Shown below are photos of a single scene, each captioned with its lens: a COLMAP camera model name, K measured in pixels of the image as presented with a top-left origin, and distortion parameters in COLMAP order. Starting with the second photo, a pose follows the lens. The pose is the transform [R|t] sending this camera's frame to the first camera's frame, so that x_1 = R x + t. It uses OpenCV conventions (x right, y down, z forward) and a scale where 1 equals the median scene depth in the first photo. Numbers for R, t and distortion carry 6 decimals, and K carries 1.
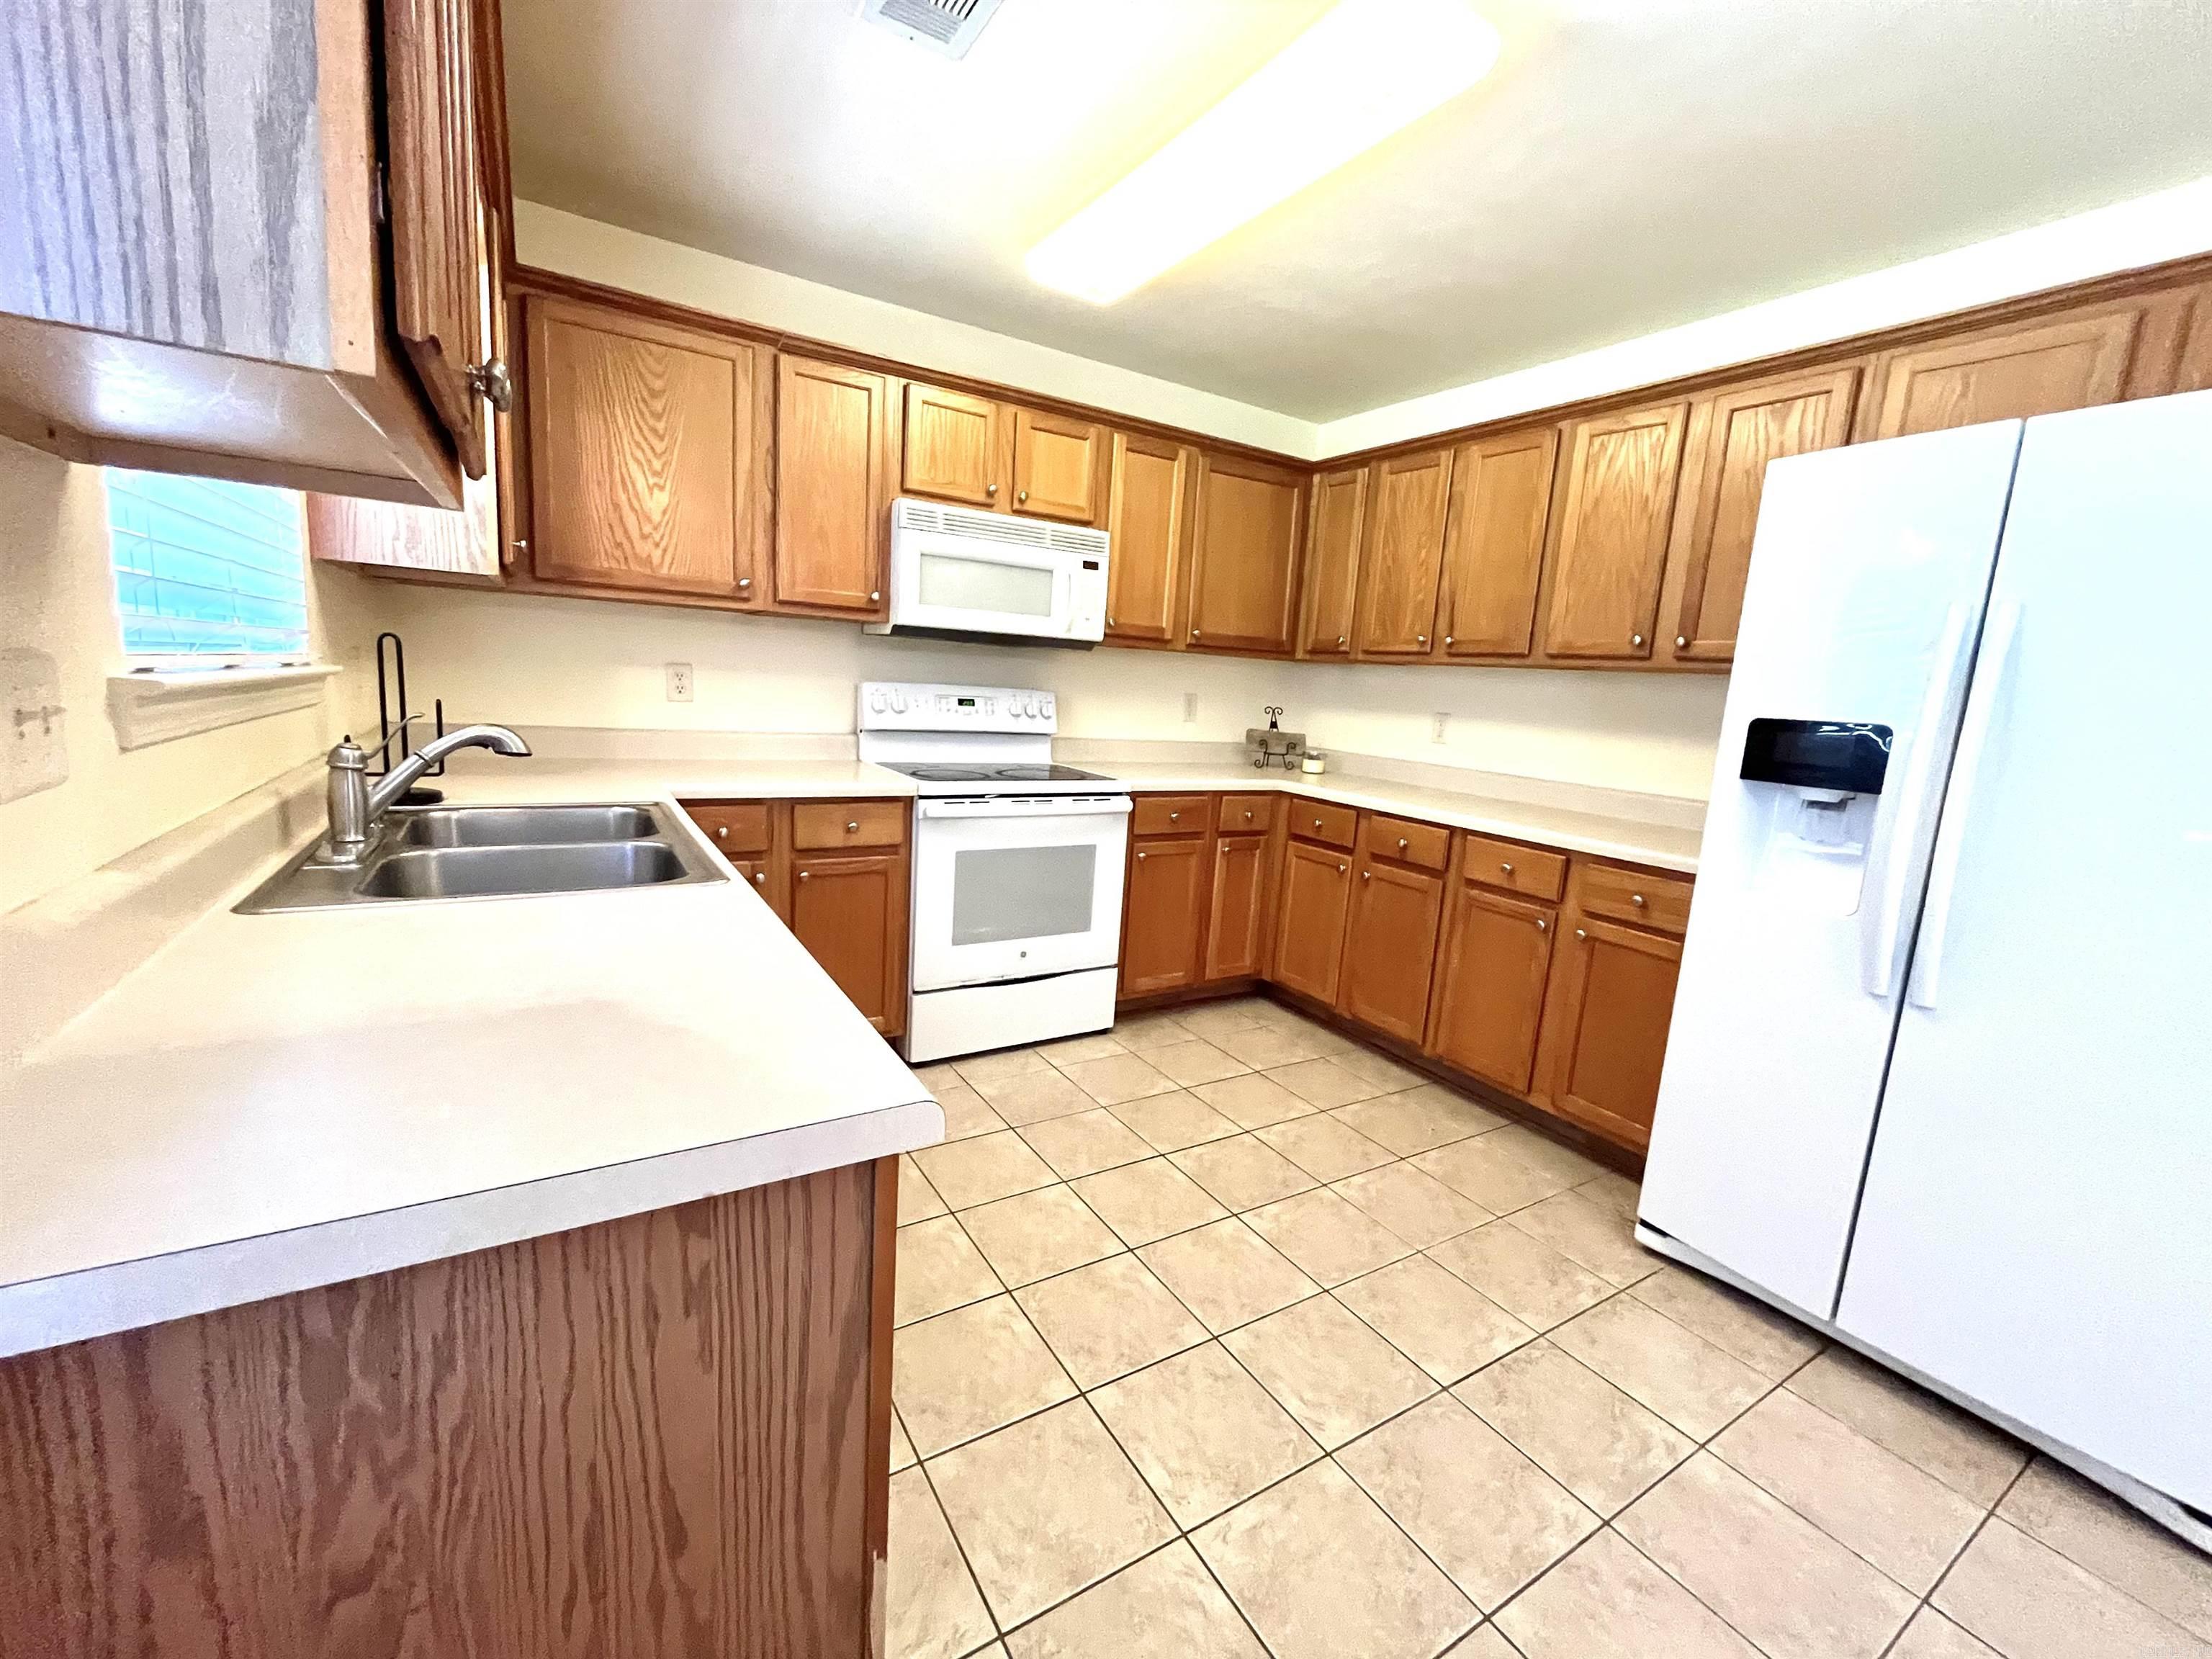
lens RADIAL K [[894.0, 0, 1103.0], [0, 894.0, 833.9], [0, 0, 1]] dist [-0.003738, 0.000283]
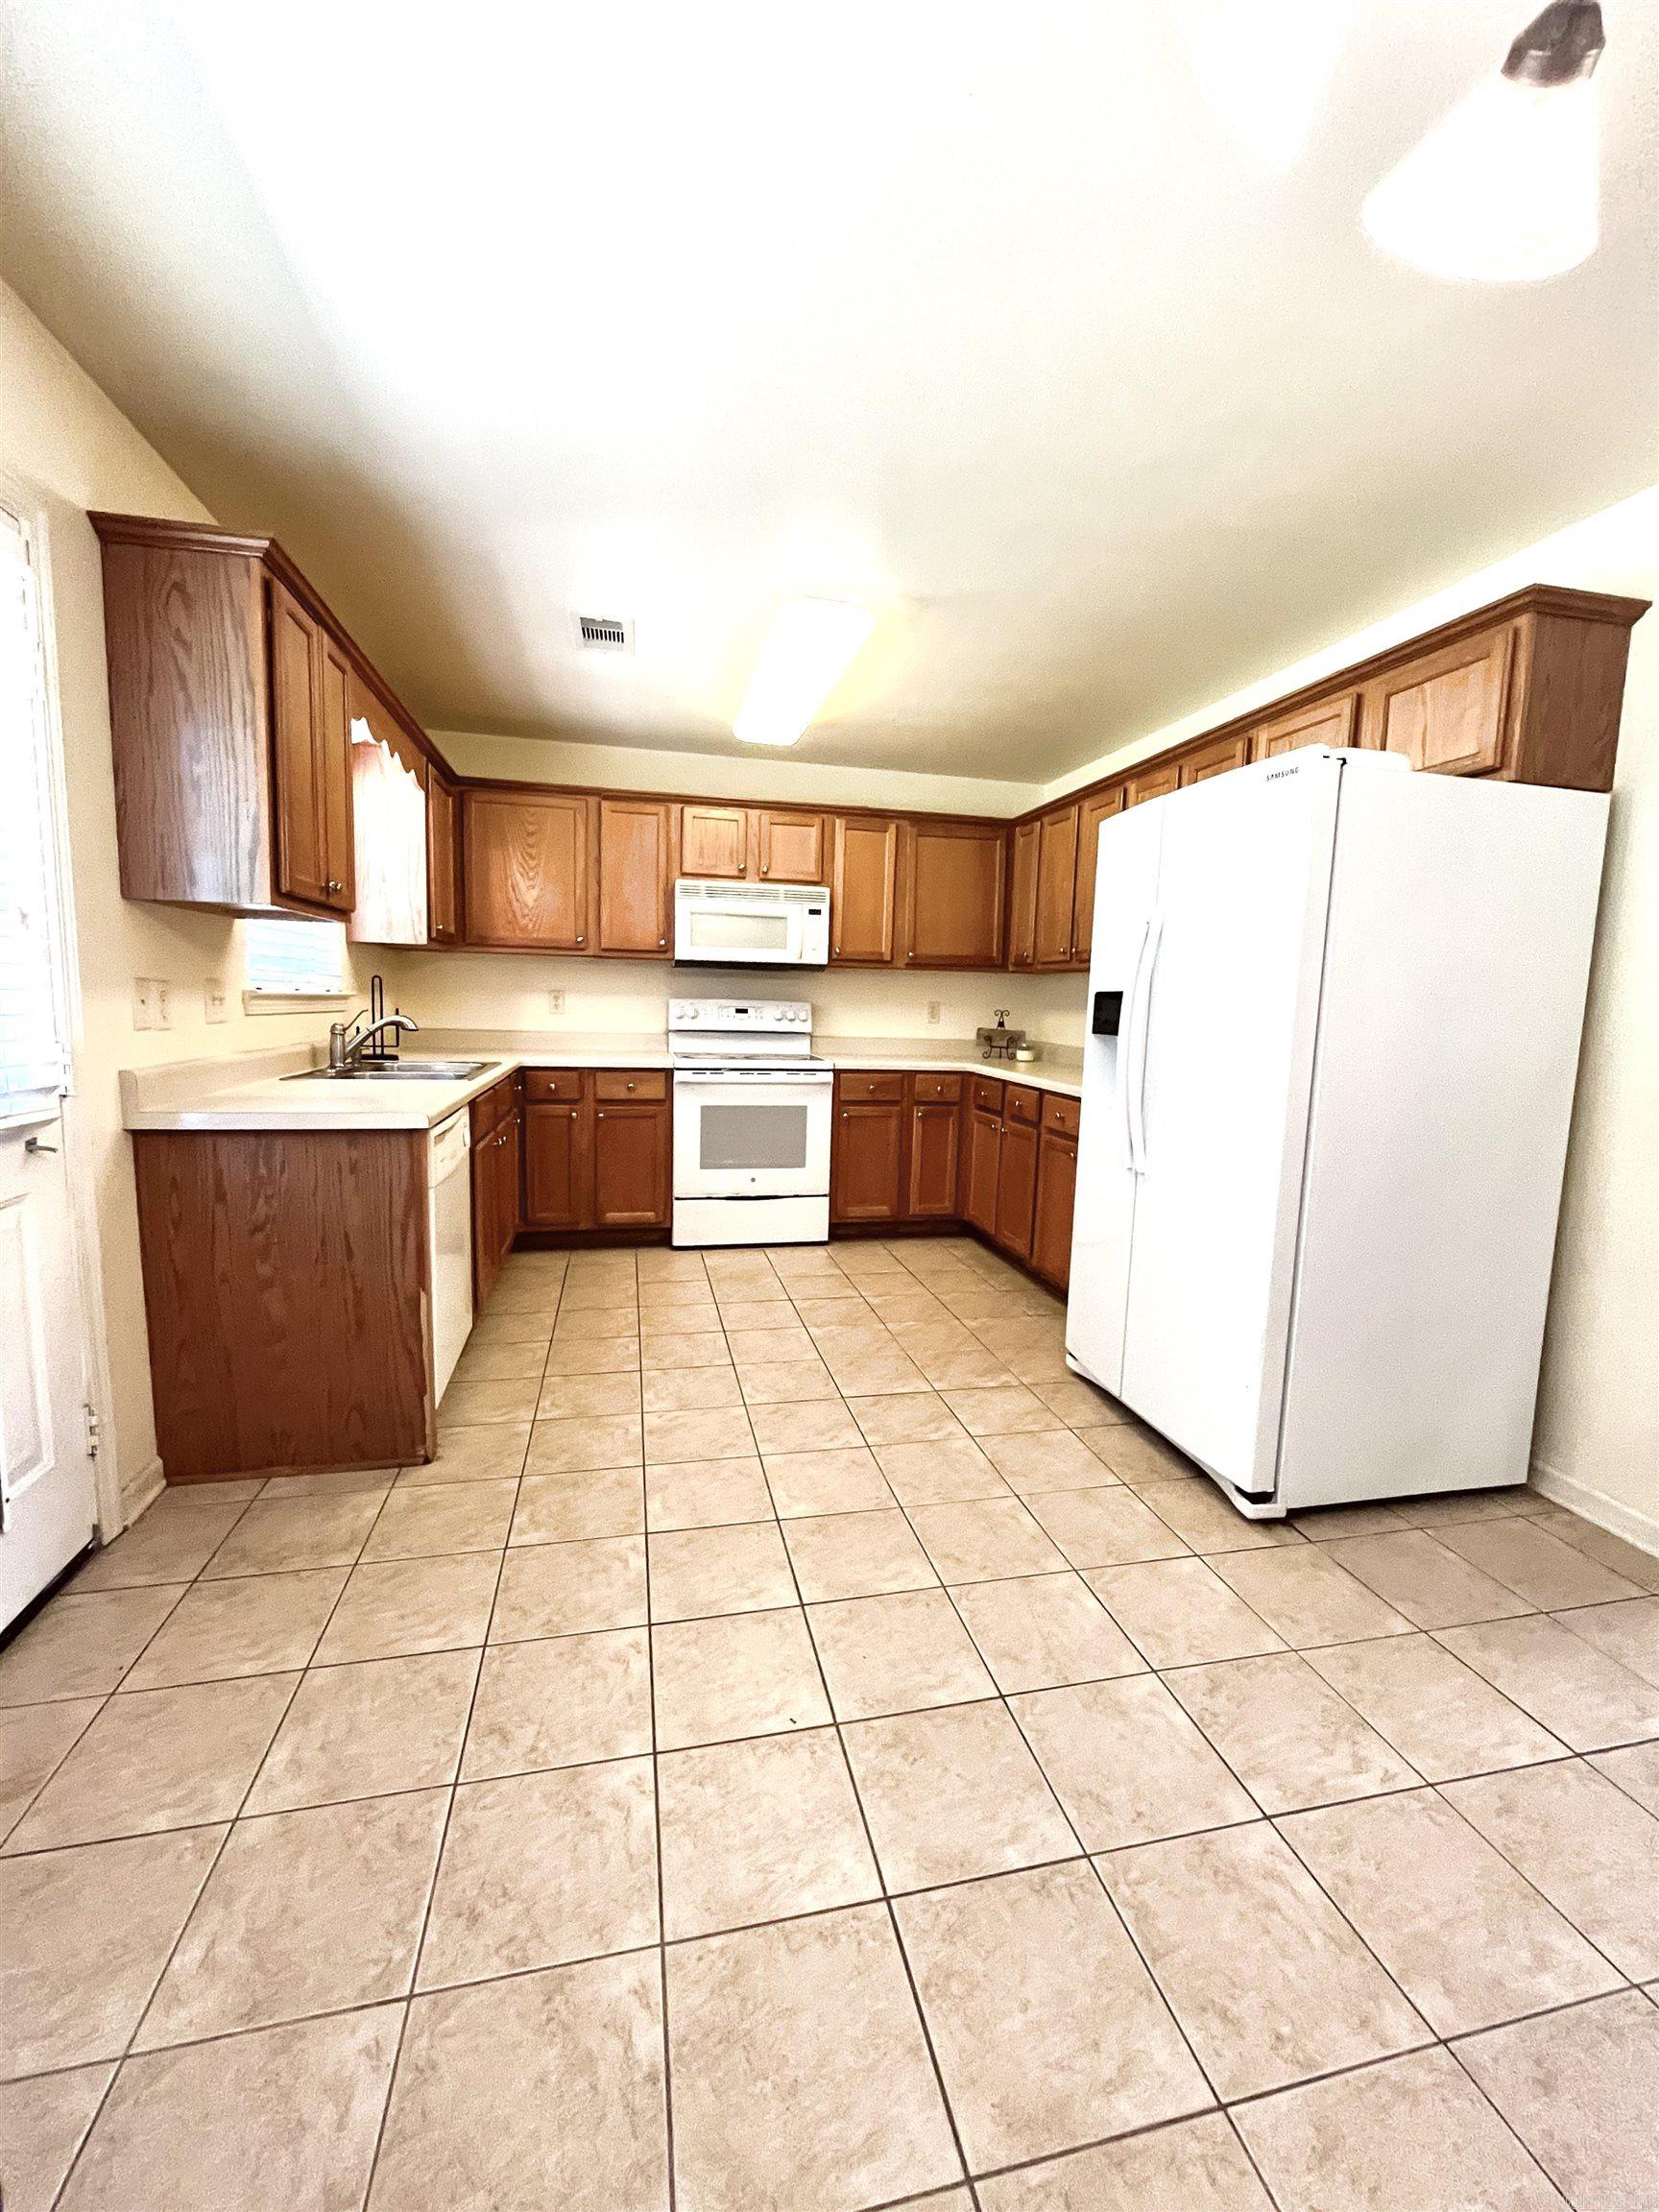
lens RADIAL K [[894.0, 0, 829.1], [0, 894.0, 1101.9], [0, 0, 1]] dist [-0.003738, 0.000283]
pose [[0.947078, 0.000224, -0.321003, 0.481796], [-0.023473, 0.997371, -0.068559, 0.102689], [0.320143, 0.072466, 0.944594, -0.328567]]
